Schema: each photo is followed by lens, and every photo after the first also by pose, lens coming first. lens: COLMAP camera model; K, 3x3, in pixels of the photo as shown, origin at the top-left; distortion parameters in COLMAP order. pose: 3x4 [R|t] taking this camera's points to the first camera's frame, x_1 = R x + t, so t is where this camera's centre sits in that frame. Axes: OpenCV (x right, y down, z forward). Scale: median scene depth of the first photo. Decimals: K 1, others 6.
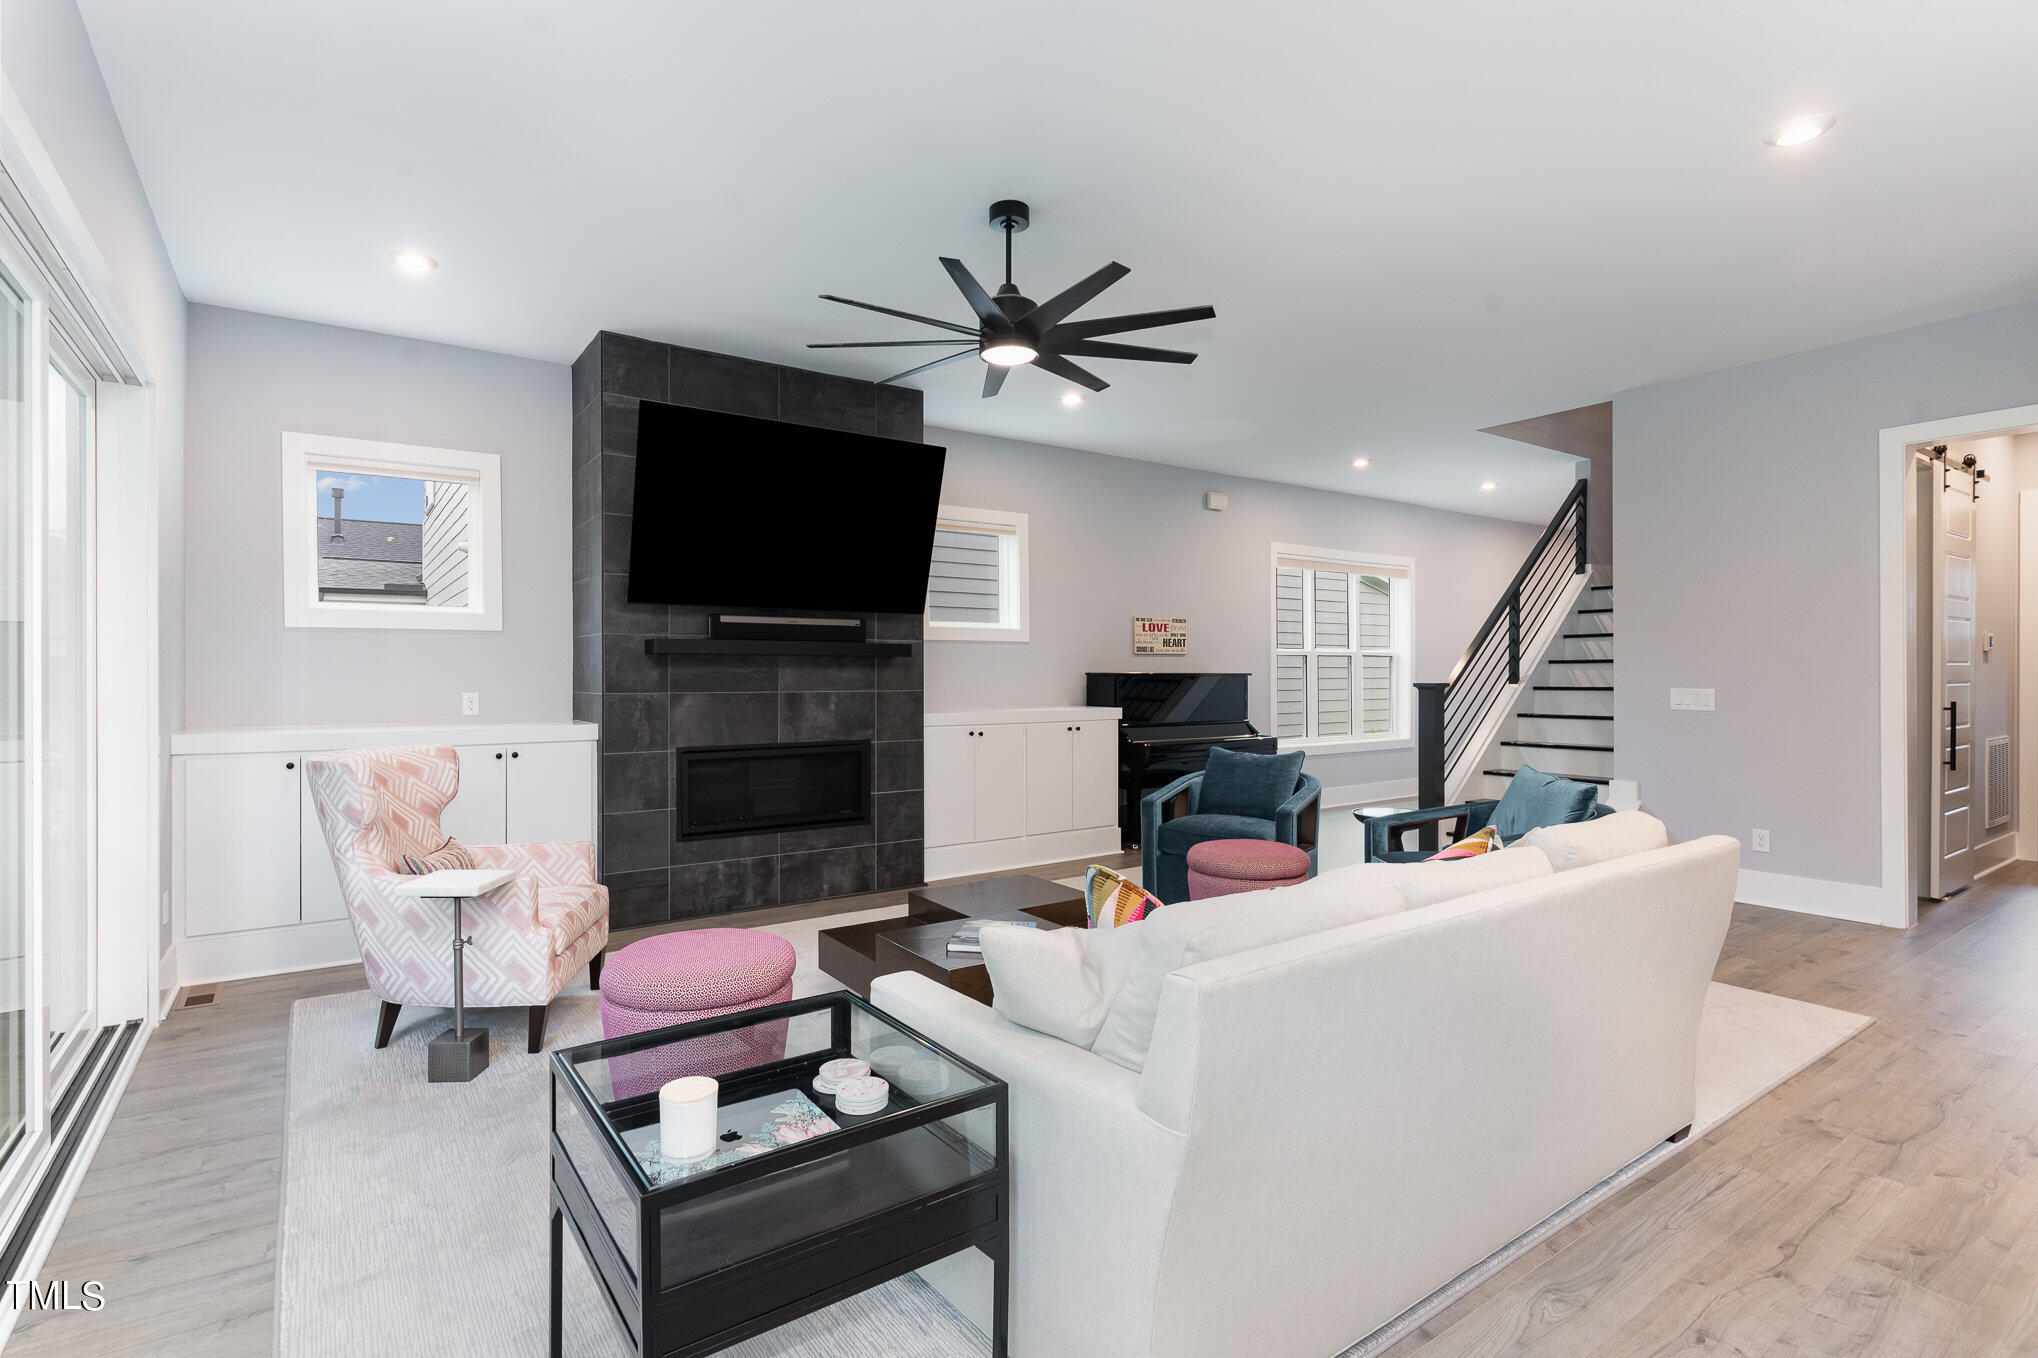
lens RADIAL K [[967.3, 0, 980.1], [0, 967.3, 672.3], [0, 0, 1]] dist [-0.001855, -0.000052]
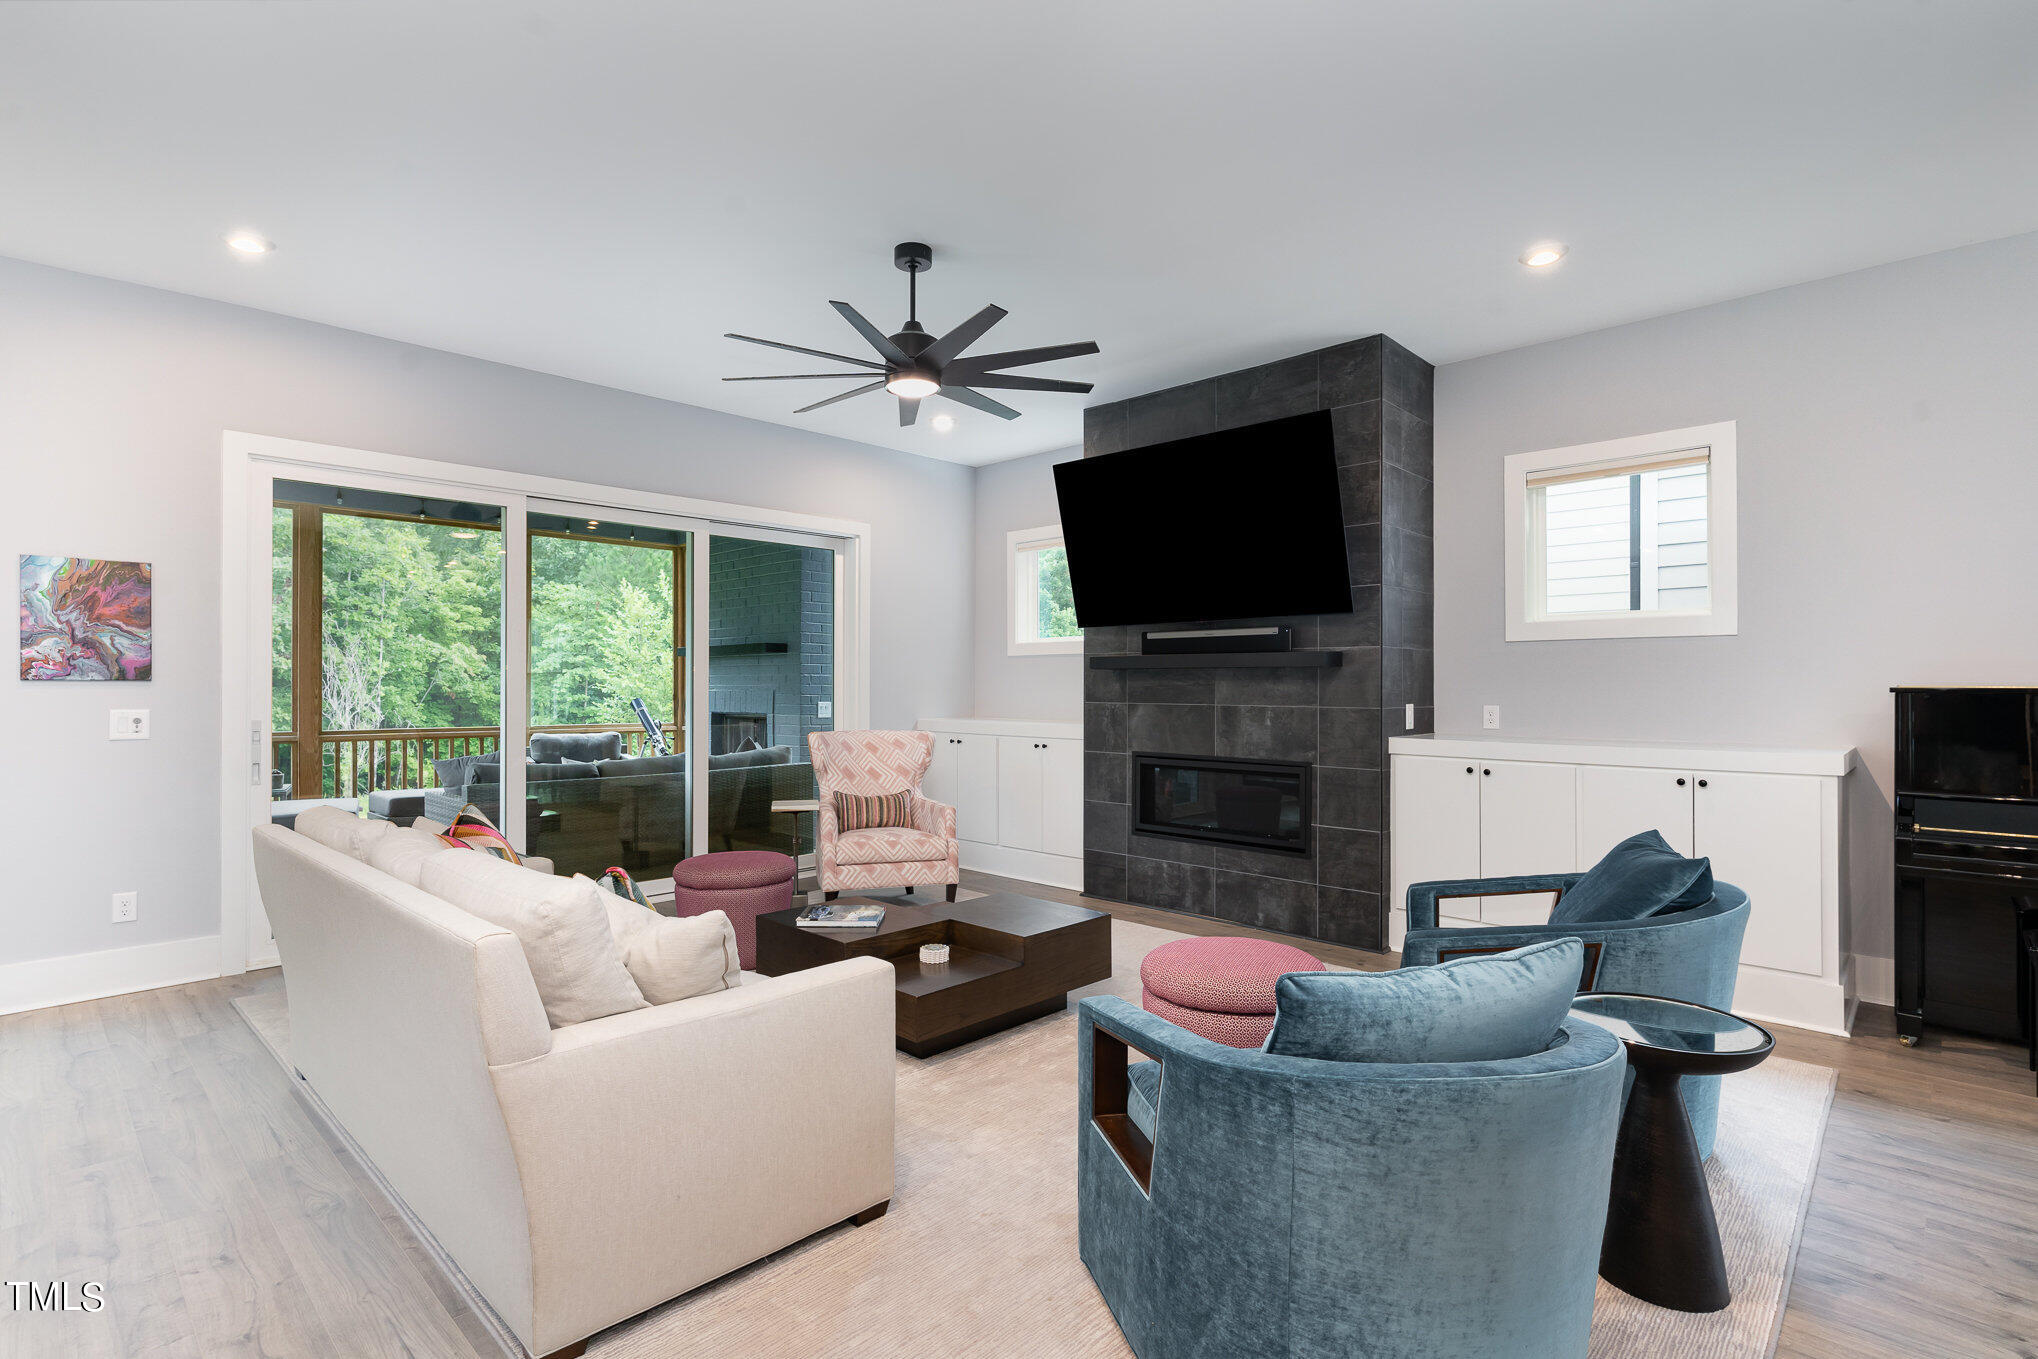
lens RADIAL K [[967.3, 0, 1005.8], [0, 967.3, 685.5], [0, 0, 1]] dist [-0.001855, -0.000052]
pose [[0.208604, 0.000605, -0.978000, 0.726363], [-0.003094, 0.999995, -0.000041, 0.001062], [0.977995, 0.003035, 0.208605, 0.586244]]
